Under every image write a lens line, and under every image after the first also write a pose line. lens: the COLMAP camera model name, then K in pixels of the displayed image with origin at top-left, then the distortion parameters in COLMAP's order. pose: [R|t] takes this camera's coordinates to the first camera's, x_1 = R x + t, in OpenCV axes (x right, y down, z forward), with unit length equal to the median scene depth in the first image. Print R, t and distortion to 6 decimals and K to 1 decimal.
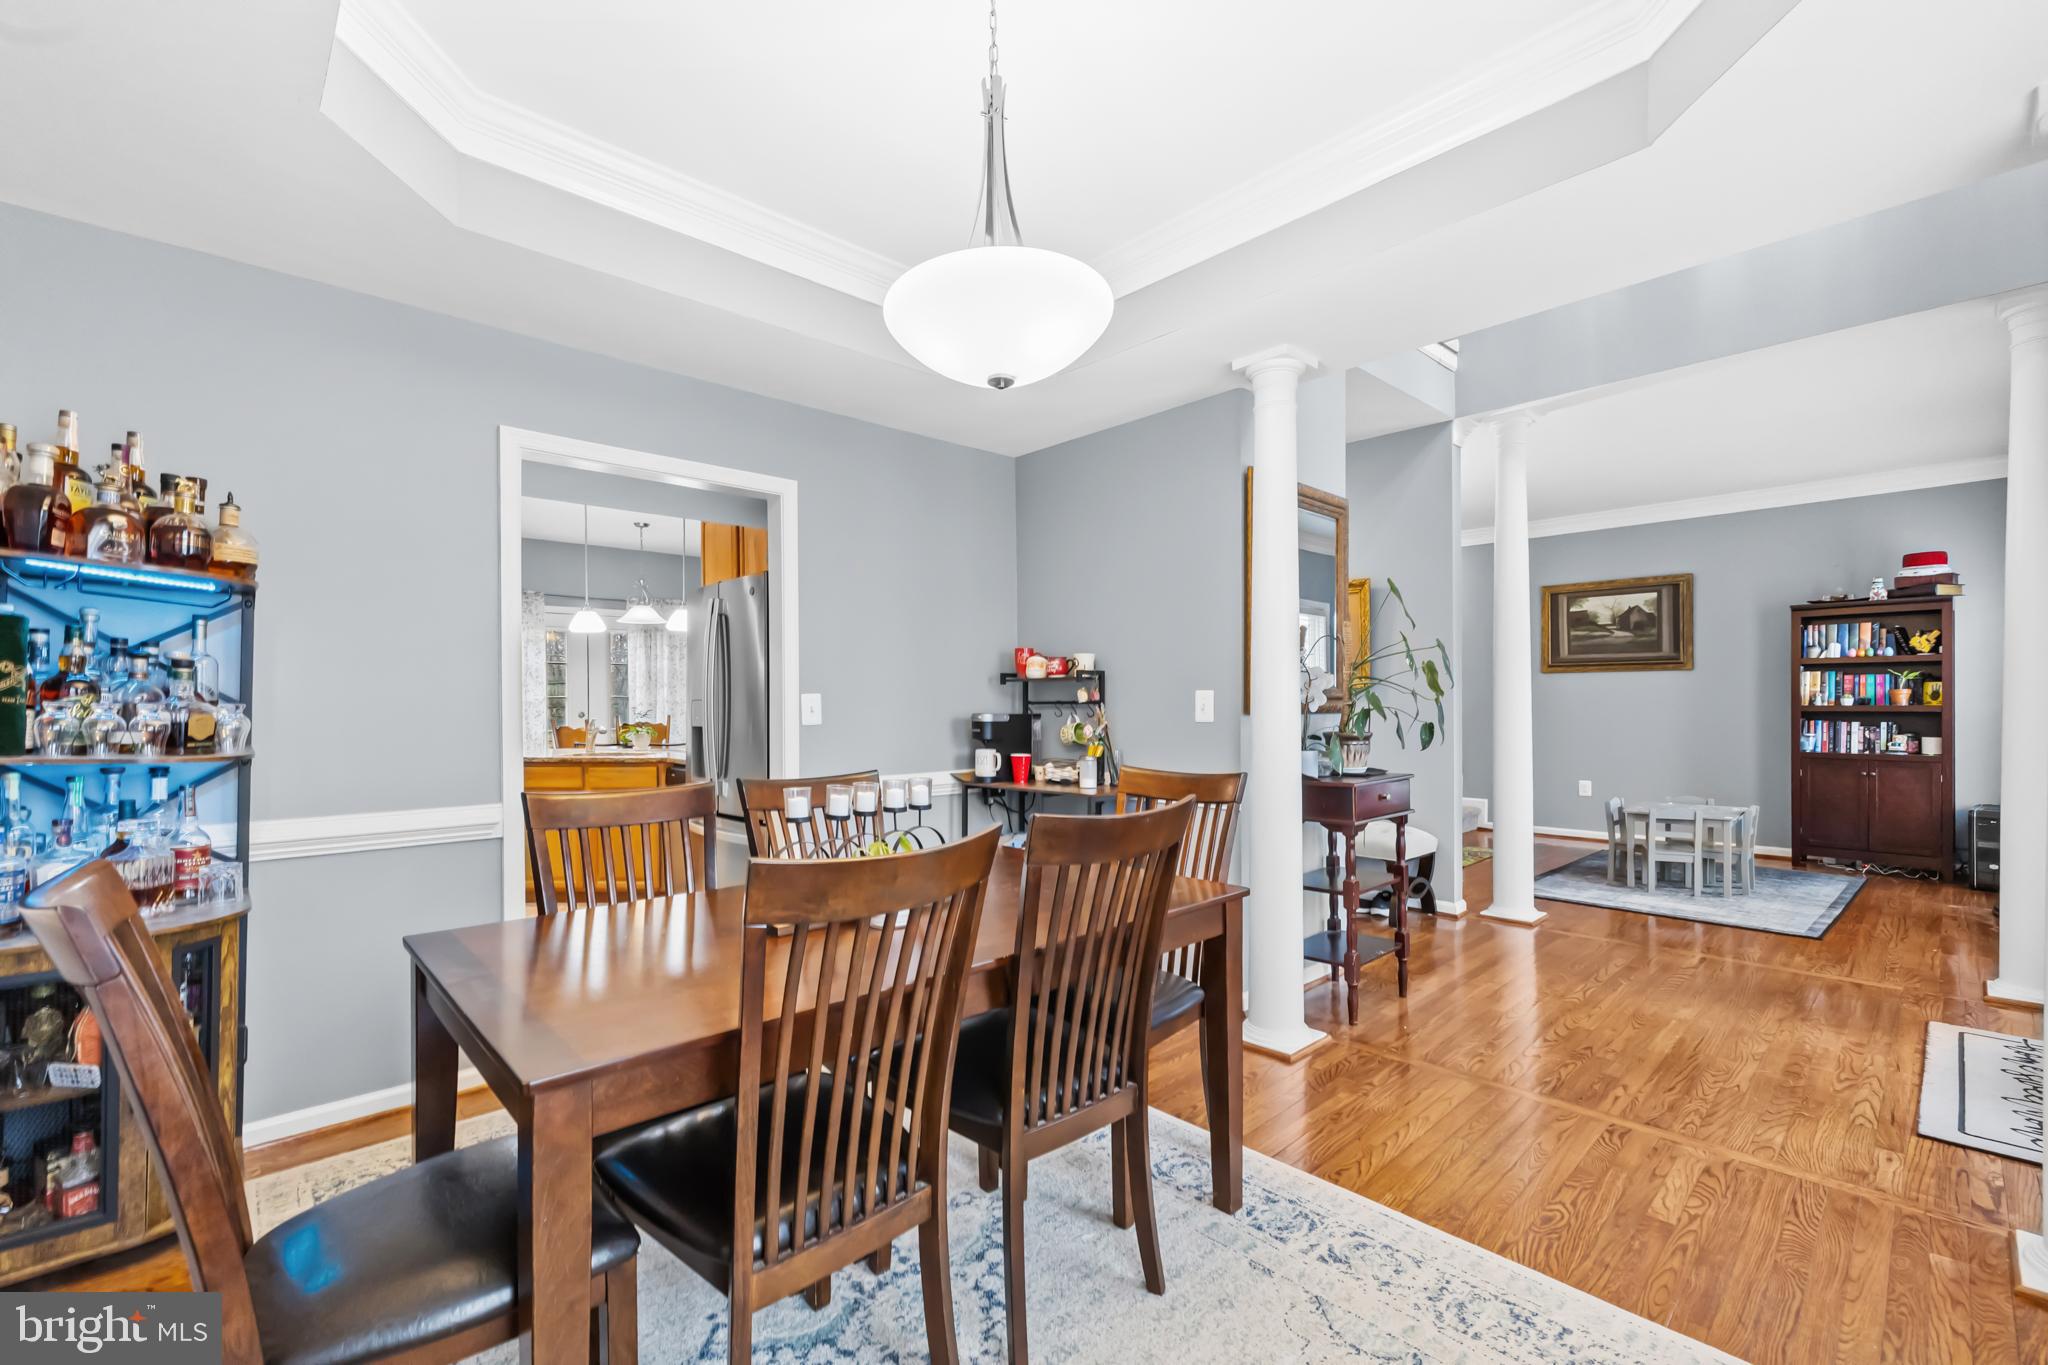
lens RADIAL K [[867.1, 0, 1020.5], [0, 867.1, 698.1], [0, 0, 1]] dist [-0.001025, 0.000434]
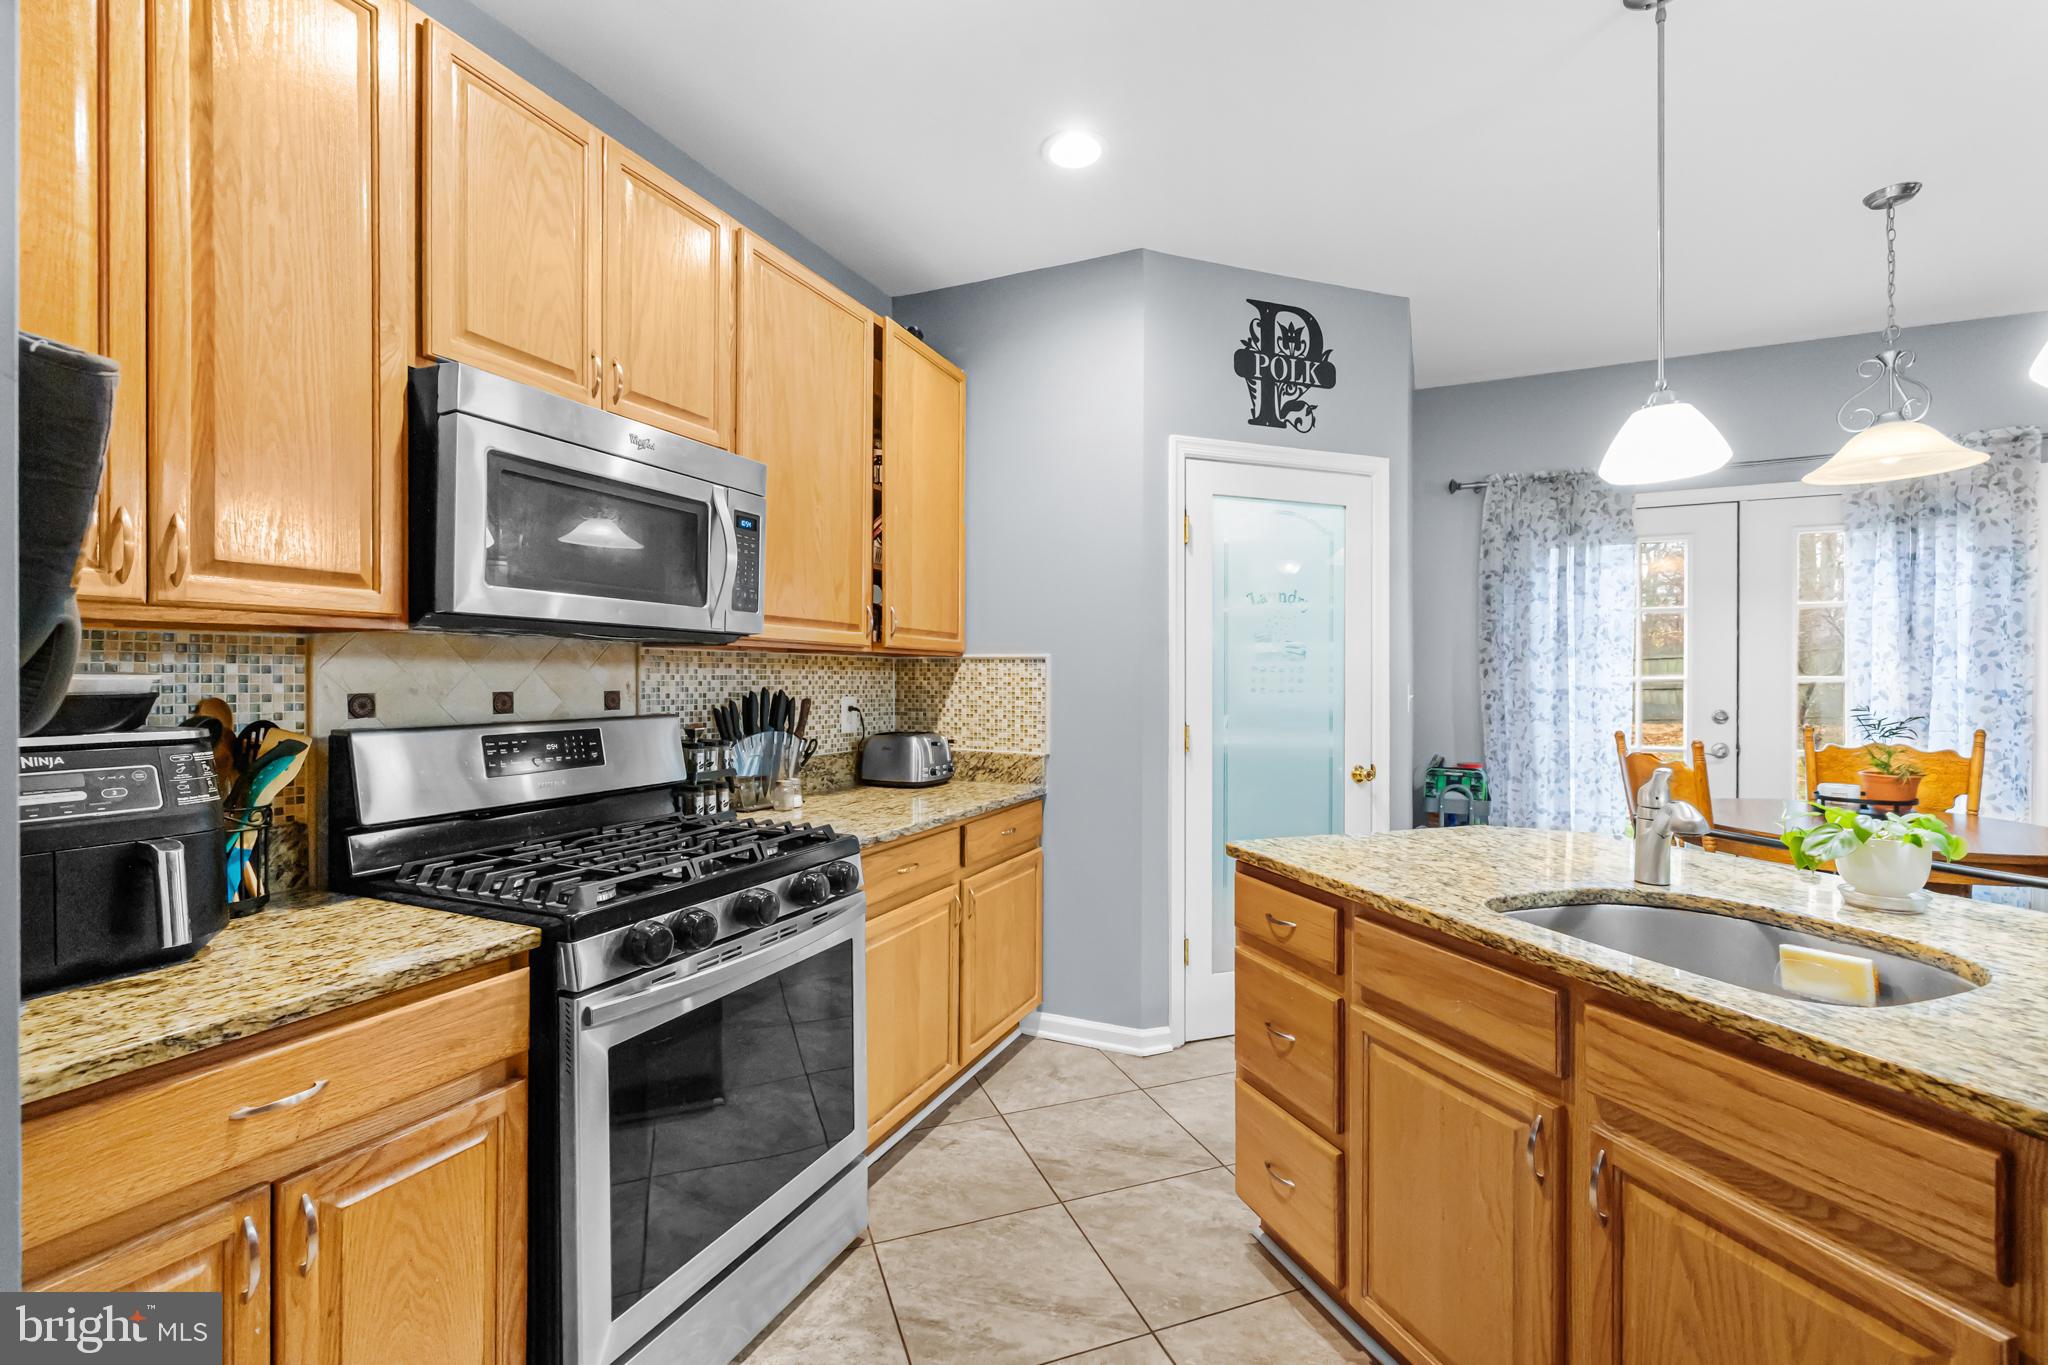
lens RADIAL K [[890.1, 0, 1022.1], [0, 890.1, 682.2], [0, 0, 1]] dist [0.000114, 0.000446]
pose [[0.378818, 0.009925, -0.925418, -0.199633], [-0.001303, 0.999947, 0.010191, -0.003686], [0.925470, -0.002655, 0.378811, 0.456556]]
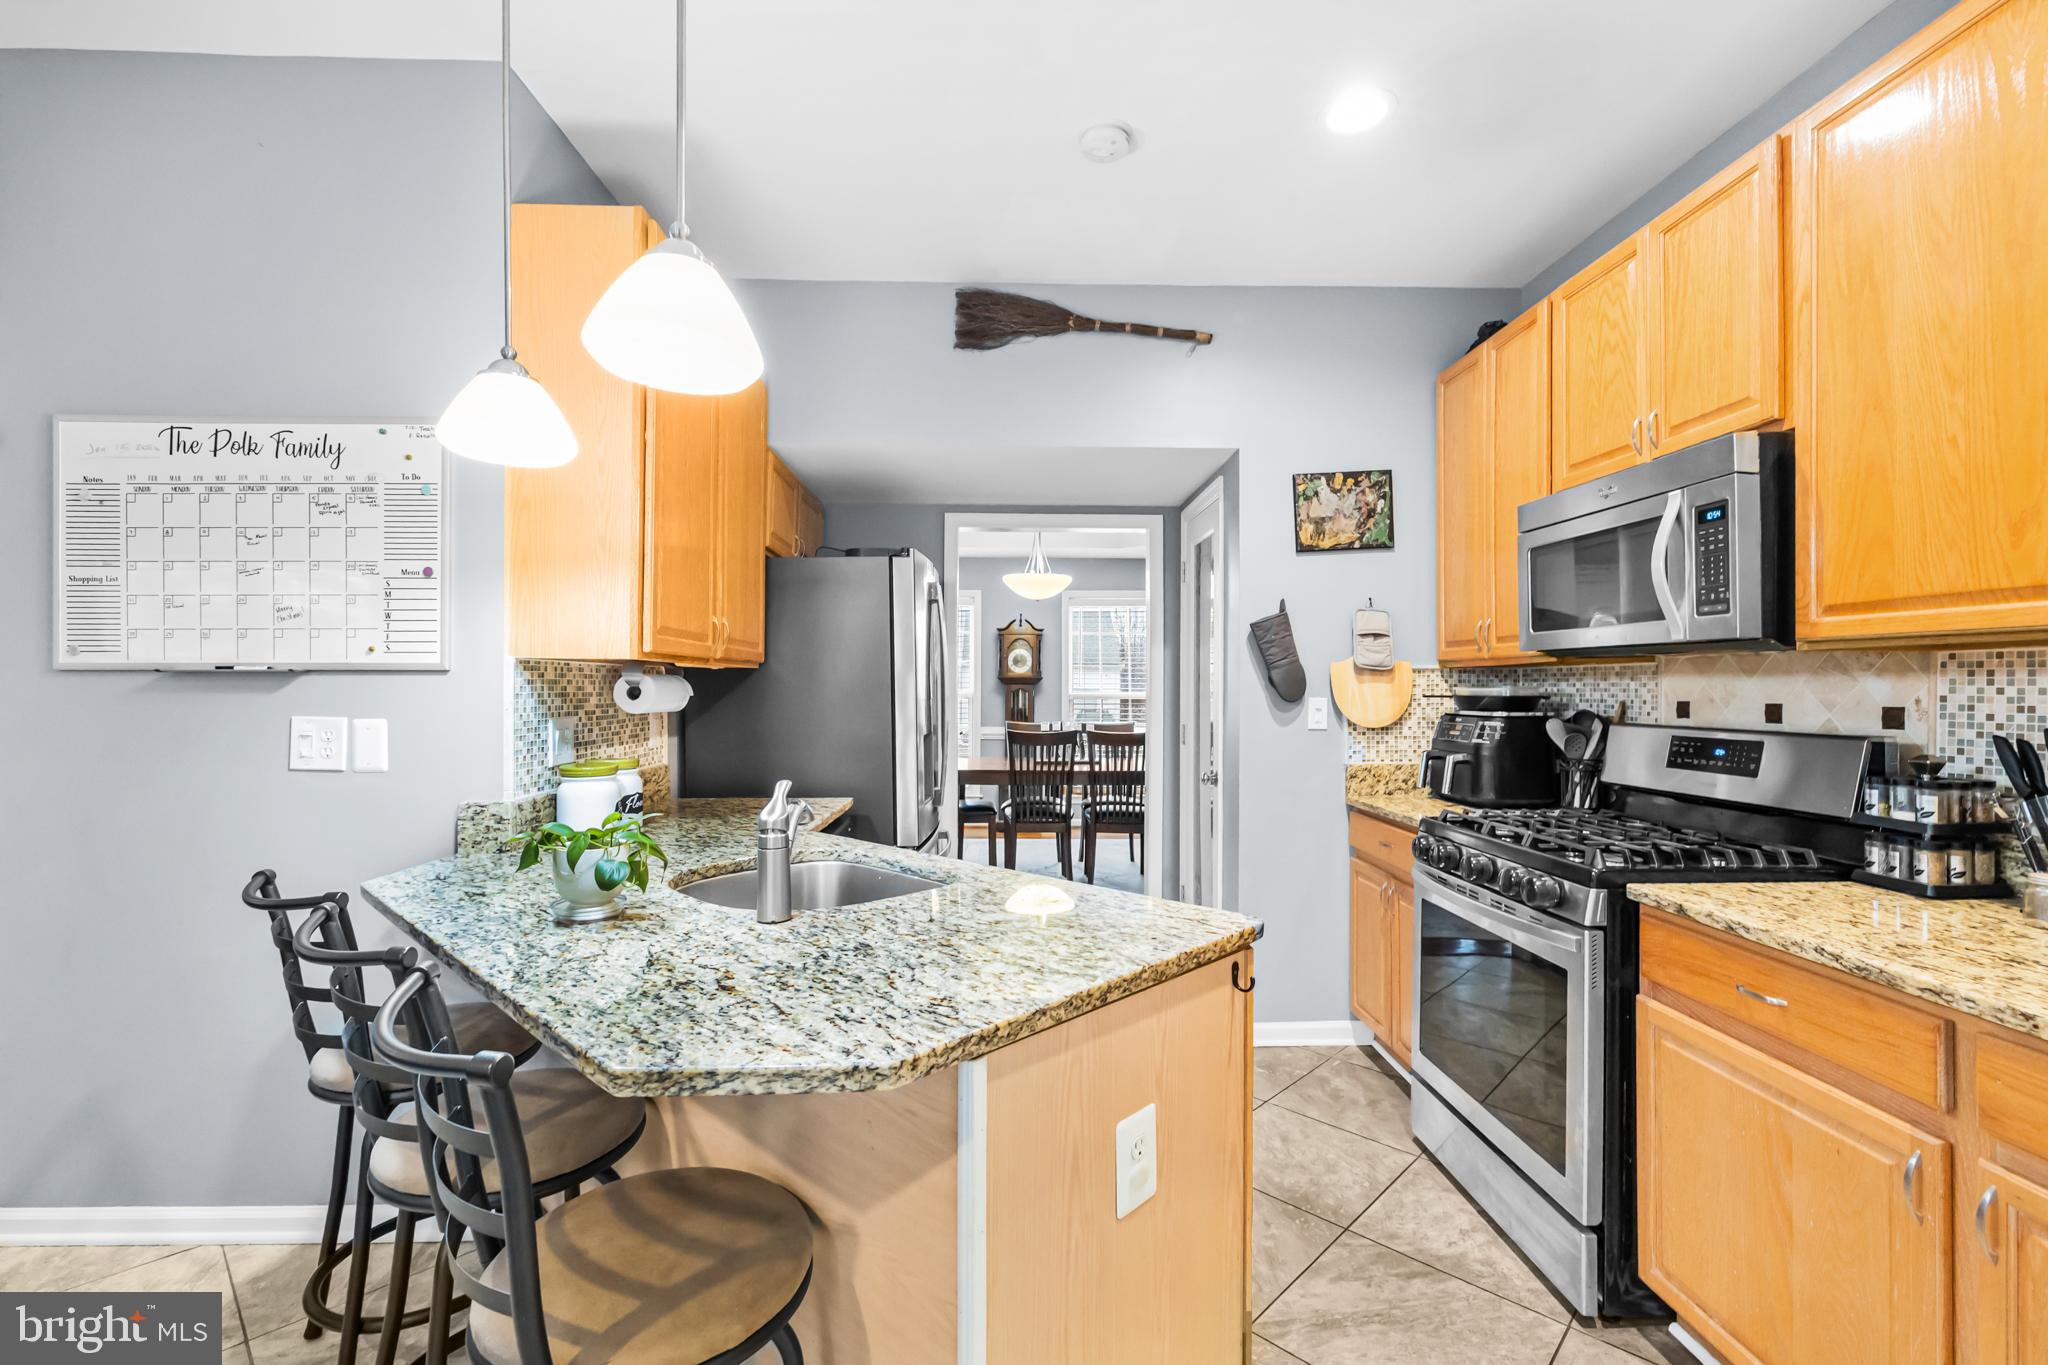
lens RADIAL K [[890.1, 0, 1022.1], [0, 890.1, 682.2], [0, 0, 1]] dist [0.000114, 0.000446]
pose [[-0.745507, 0.006403, 0.666467, -0.470646], [-0.000166, 0.999952, -0.009792, -0.002169], [-0.666498, -0.007411, -0.745470, 0.746340]]
